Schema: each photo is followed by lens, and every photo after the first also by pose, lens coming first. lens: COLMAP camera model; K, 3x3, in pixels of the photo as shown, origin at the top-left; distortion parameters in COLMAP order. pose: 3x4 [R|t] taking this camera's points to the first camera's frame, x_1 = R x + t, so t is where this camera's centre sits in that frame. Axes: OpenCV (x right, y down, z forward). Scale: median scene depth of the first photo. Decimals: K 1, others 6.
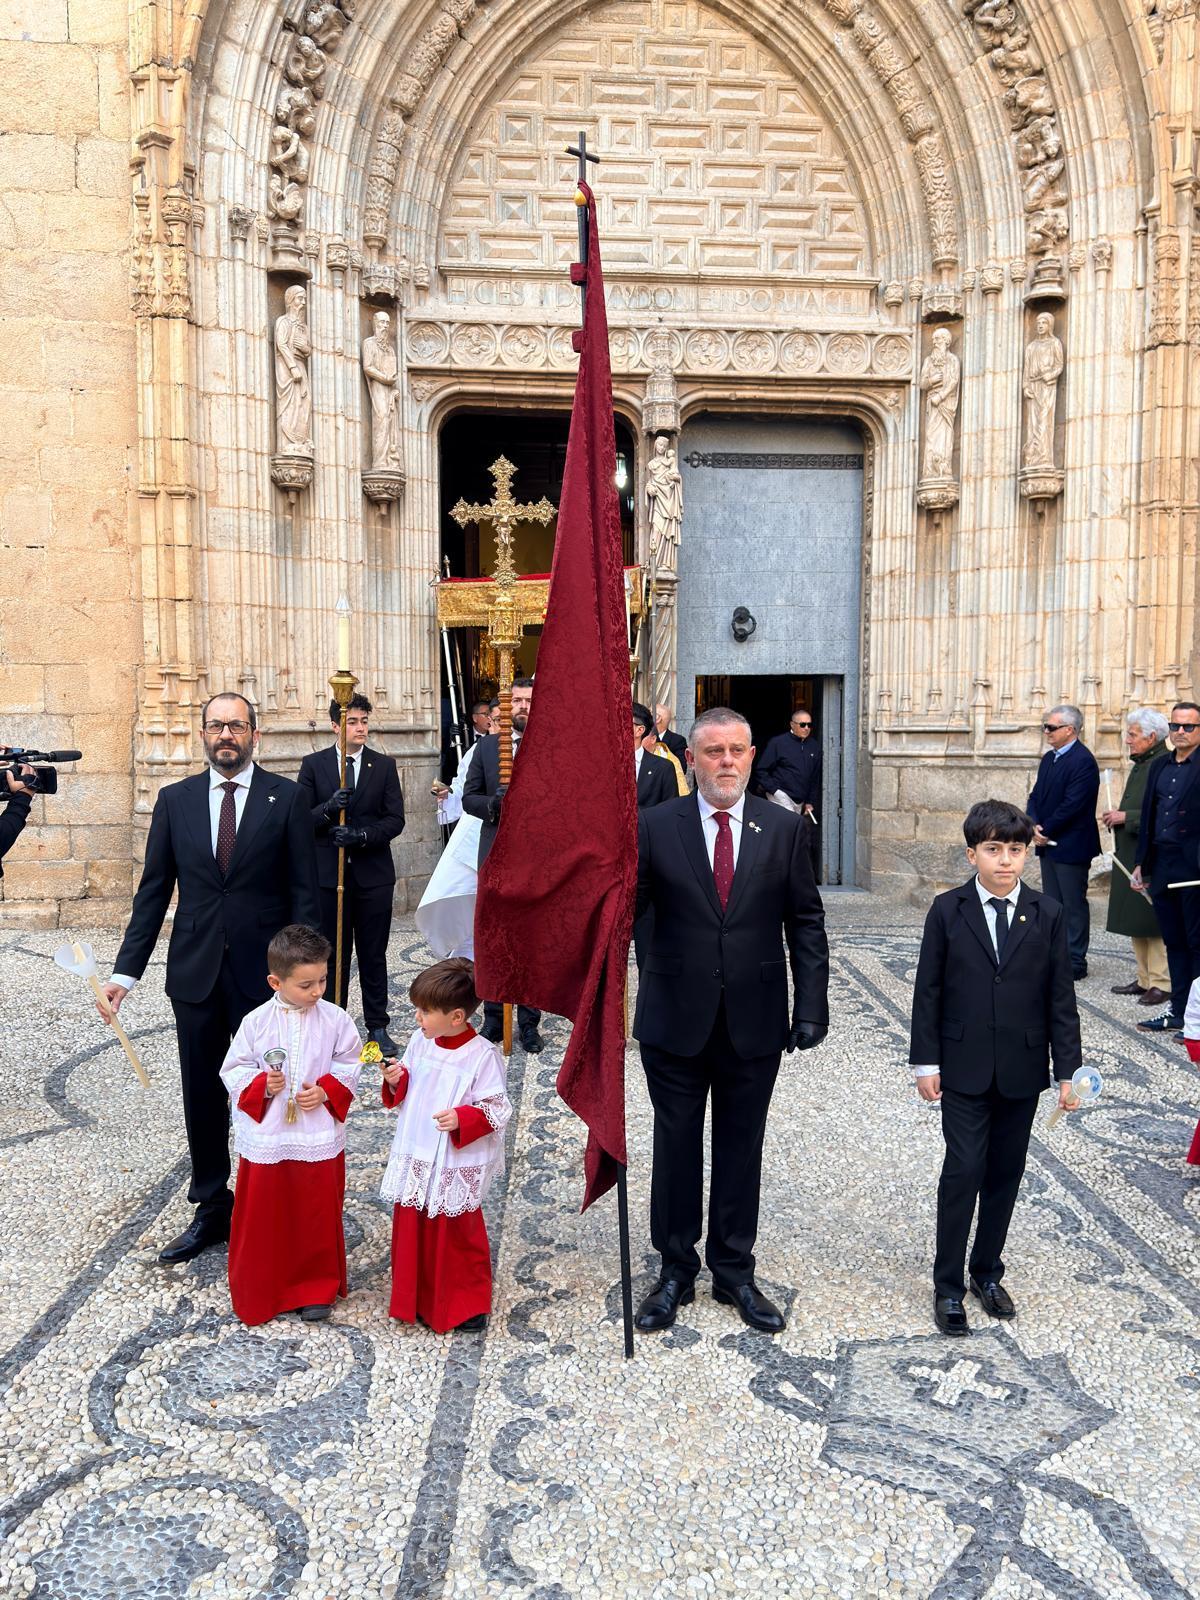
lens RADIAL K [[1299.1, 0, 580.3], [0, 1299.1, 825.1], [0, 0, 1]] dist [0.044151, -0.079309]
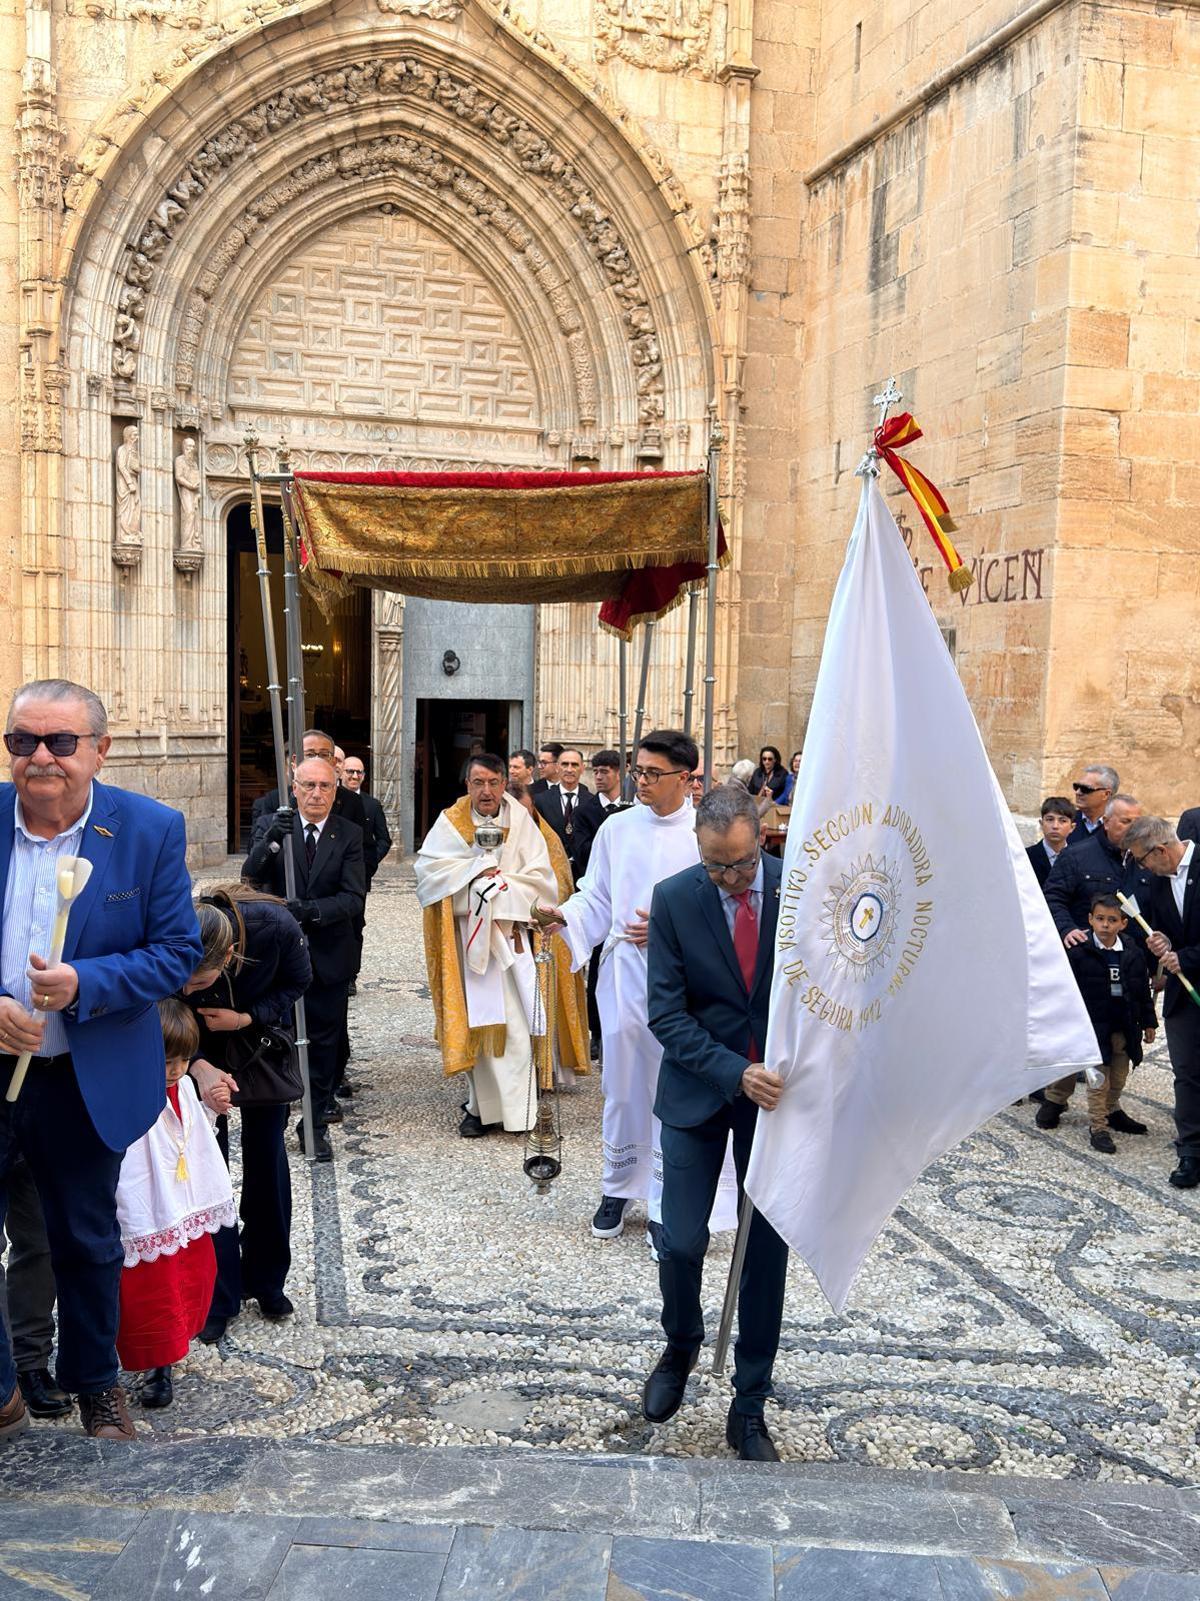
lens RADIAL K [[1592.6, 0, 580.1], [0, 1592.6, 821.2], [0, 0, 1]] dist [0.199033, -0.415949]
pose [[0.984060, 0.006497, 0.177717, -0.045641], [-0.006186, 0.999978, -0.002301, 0.019178], [-0.177728, 0.001165, 0.984079, -0.786537]]
